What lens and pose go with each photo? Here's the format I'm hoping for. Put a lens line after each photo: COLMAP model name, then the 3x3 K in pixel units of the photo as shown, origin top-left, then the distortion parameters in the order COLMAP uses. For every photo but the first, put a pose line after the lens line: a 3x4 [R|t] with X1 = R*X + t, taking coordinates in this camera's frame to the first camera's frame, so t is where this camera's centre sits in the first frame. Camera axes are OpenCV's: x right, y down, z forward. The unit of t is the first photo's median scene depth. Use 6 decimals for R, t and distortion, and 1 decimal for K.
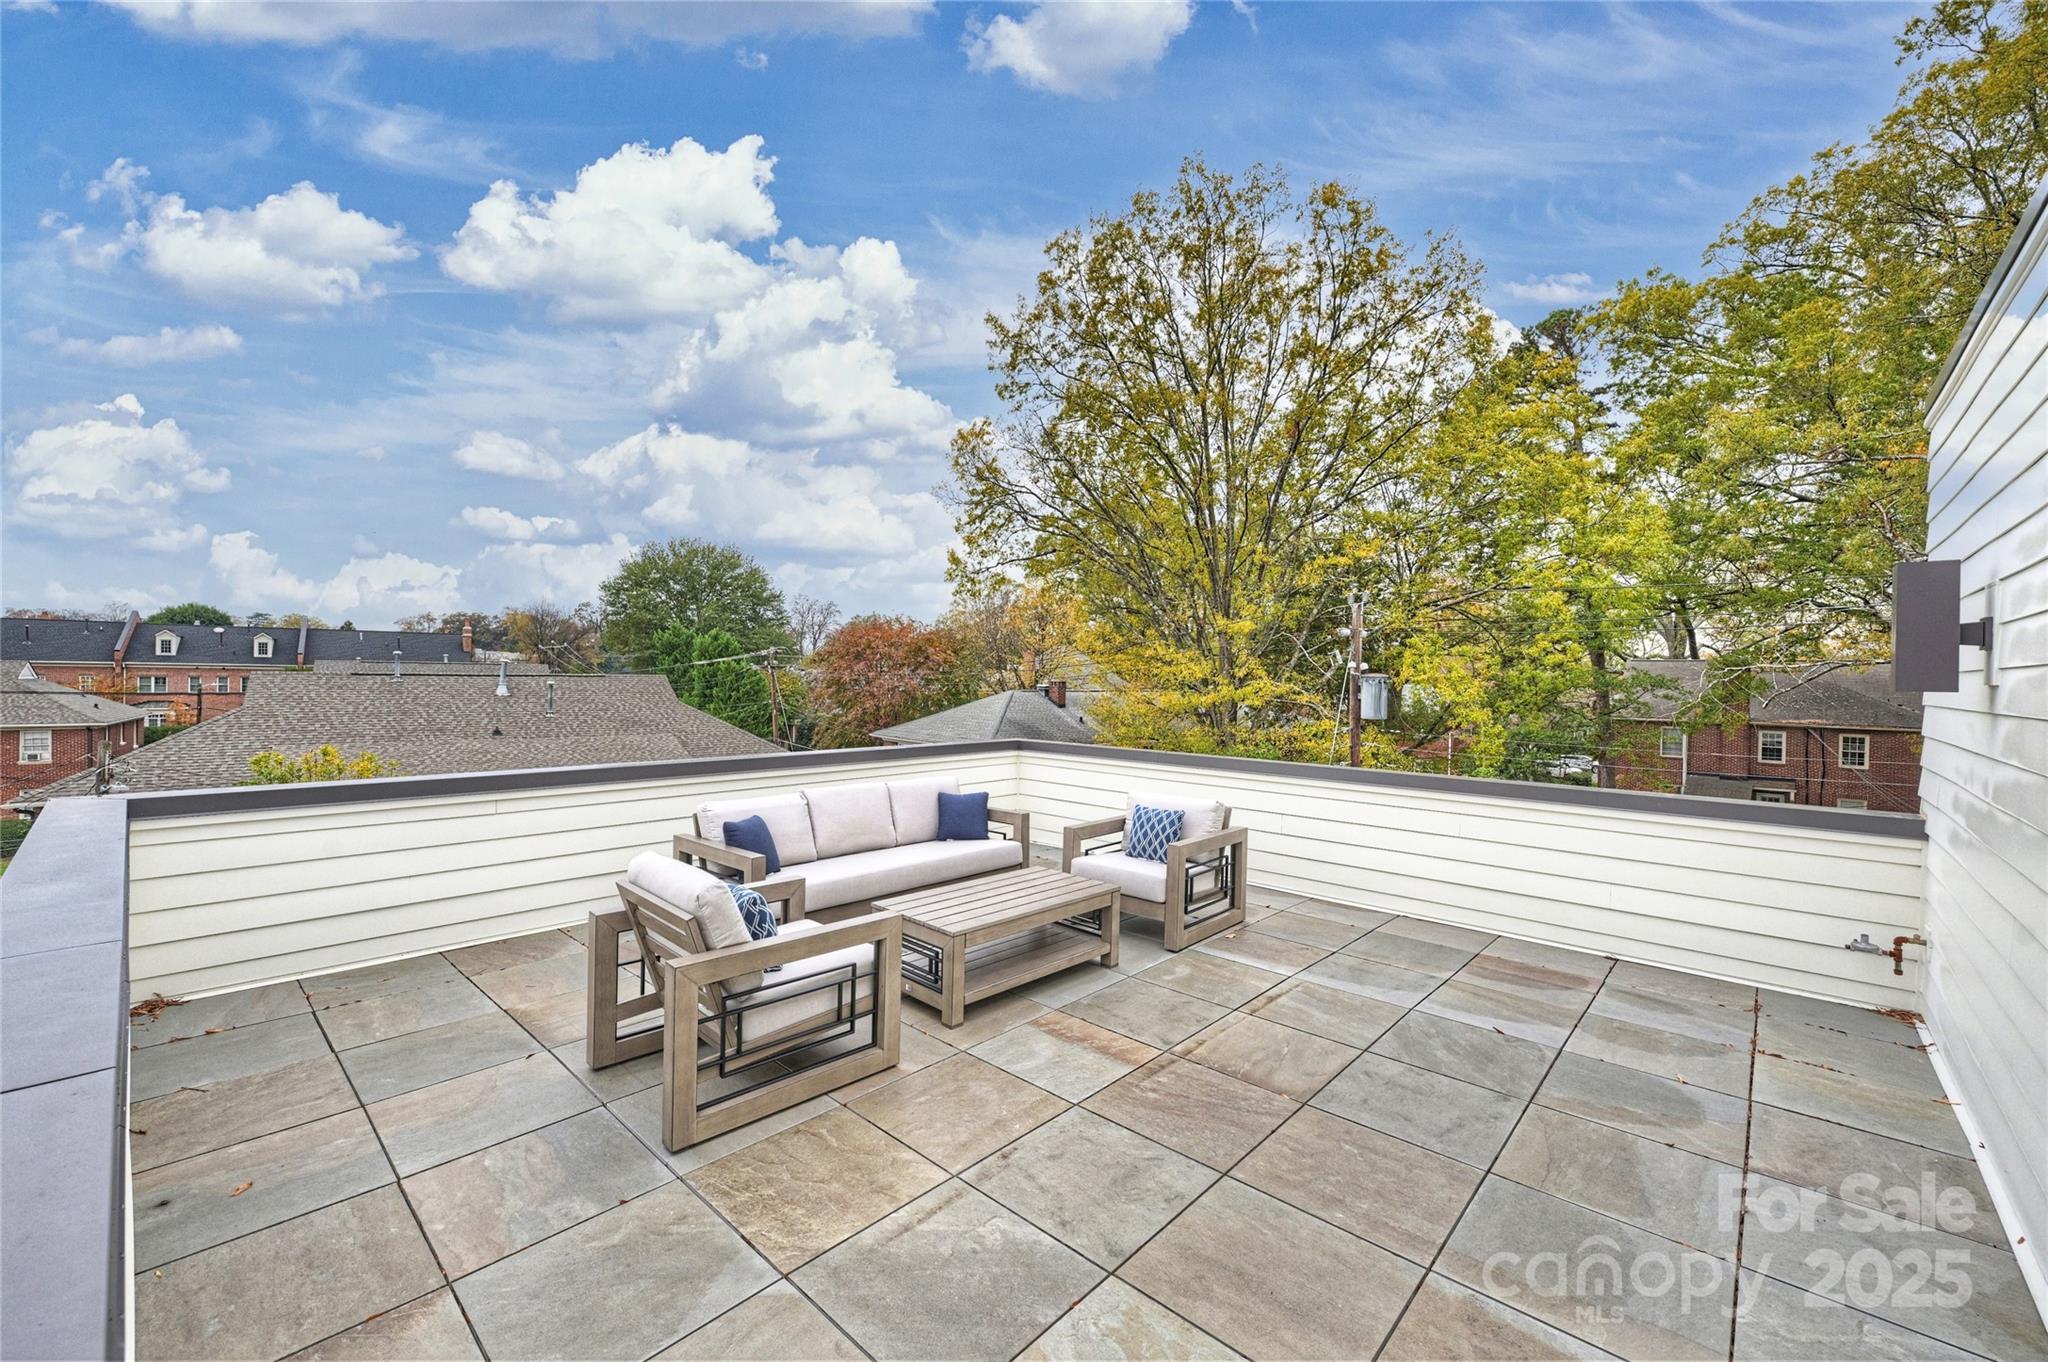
lens RADIAL K [[817.6, 0, 1005.9], [0, 817.6, 676.4], [0, 0, 1]] dist [0.003326, -0.000223]
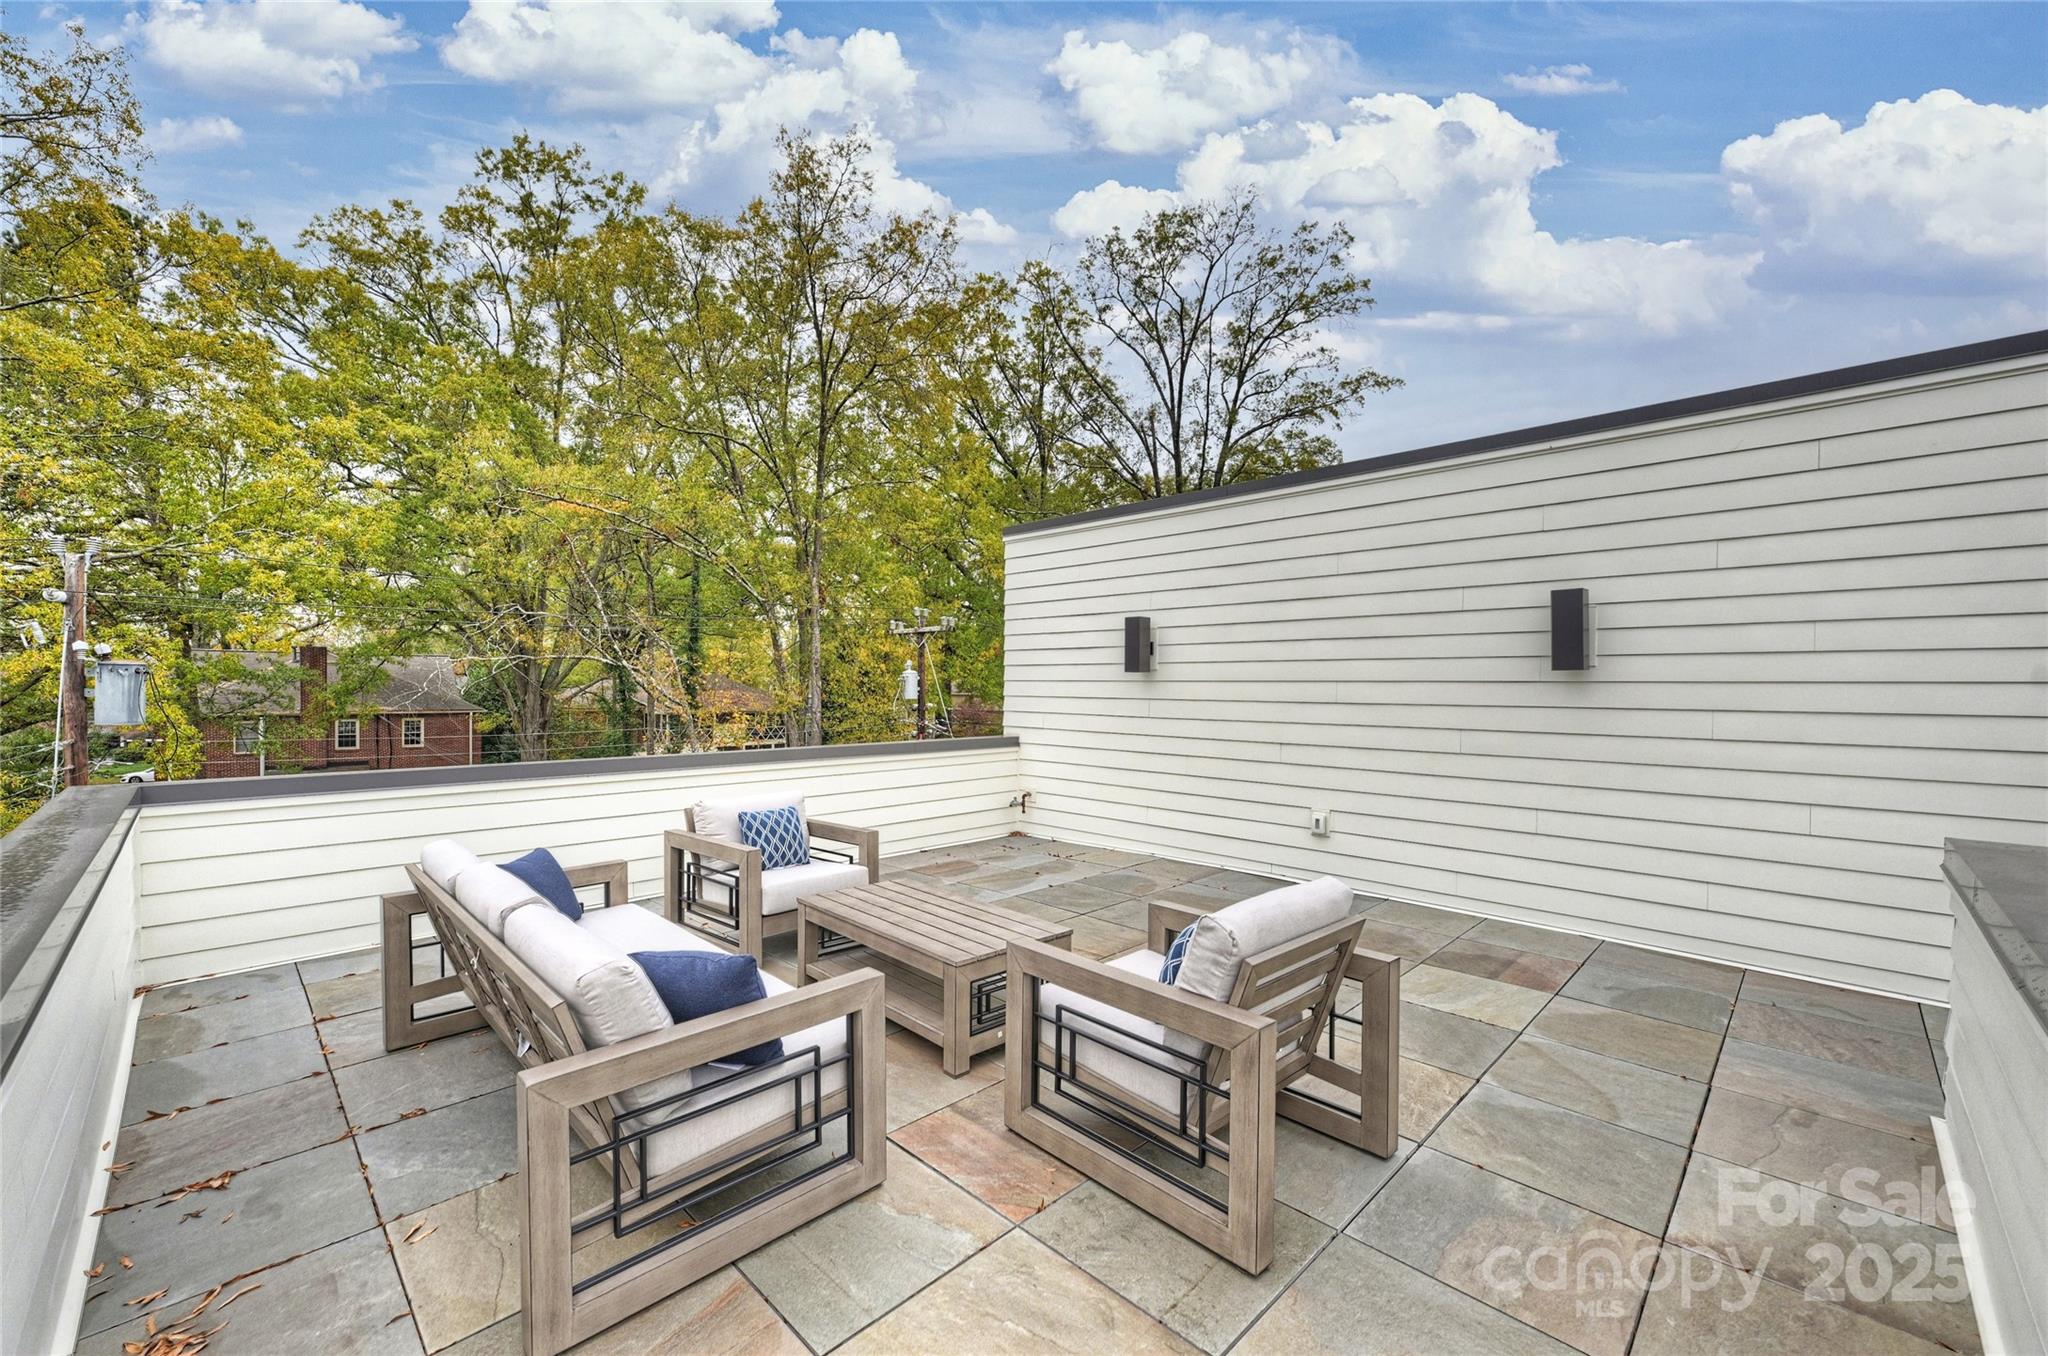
lens RADIAL K [[817.6, 0, 1009.6], [0, 817.6, 691.6], [0, 0, 1]] dist [0.003326, -0.000223]
pose [[0.044397, -0.027024, 0.998648, -0.882522], [-0.000351, 0.999634, 0.027066, 0.008945], [-0.999014, -0.001552, 0.044371, 0.904081]]
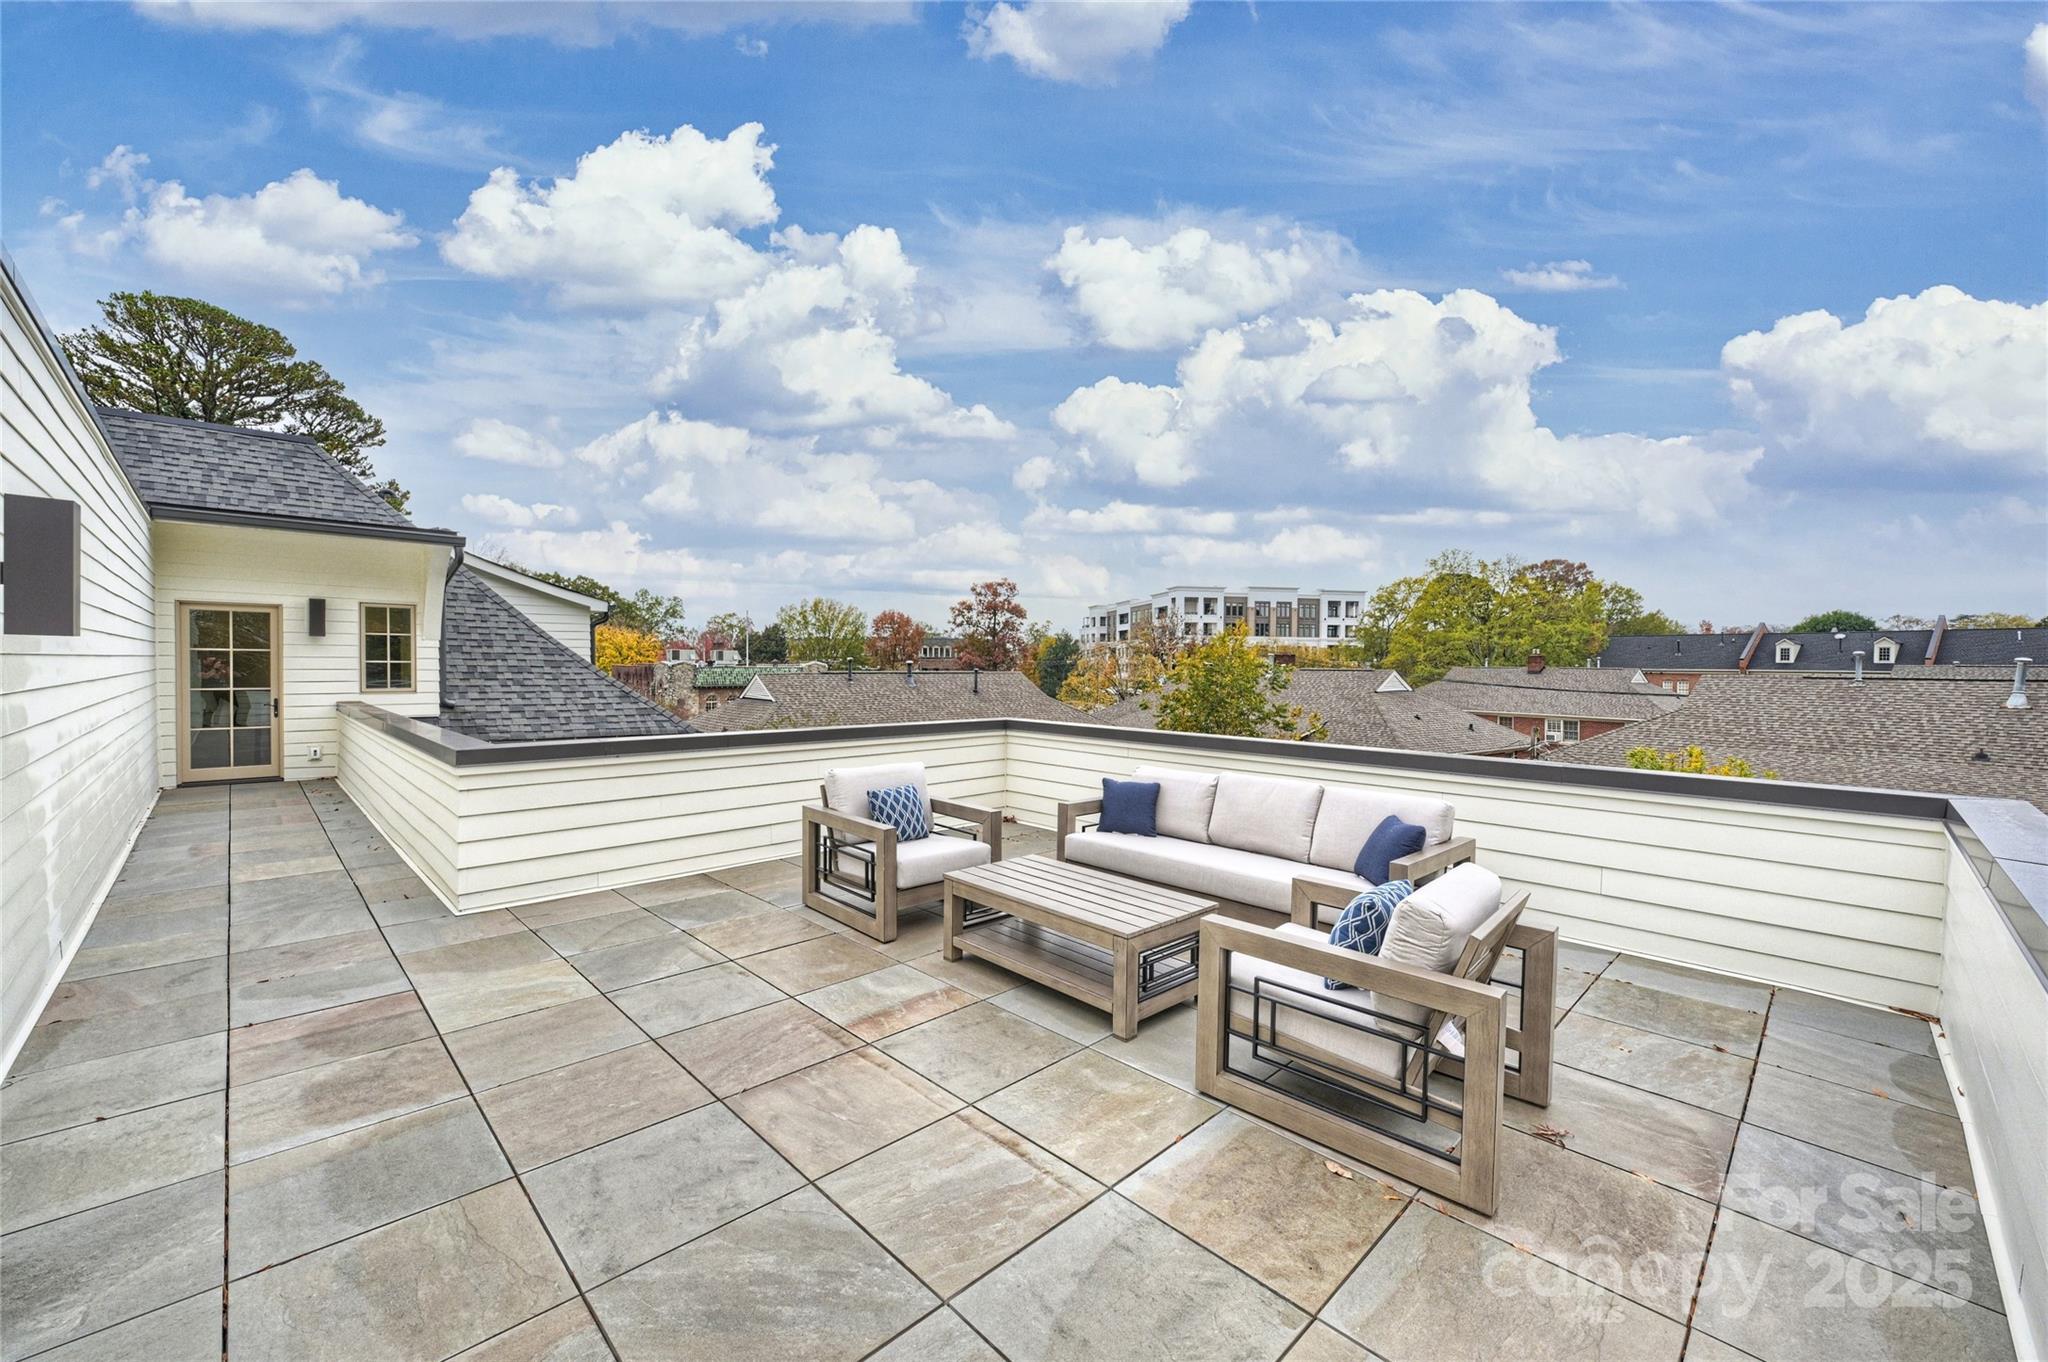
lens RADIAL K [[817.6, 0, 1019.9], [0, 817.6, 671.2], [0, 0, 1]] dist [0.003326, -0.000223]
pose [[-0.044969, -0.006690, -0.998966, 0.933359], [-0.011311, 0.999917, -0.006187, 0.034750], [0.998924, 0.011021, -0.045041, 1.011868]]
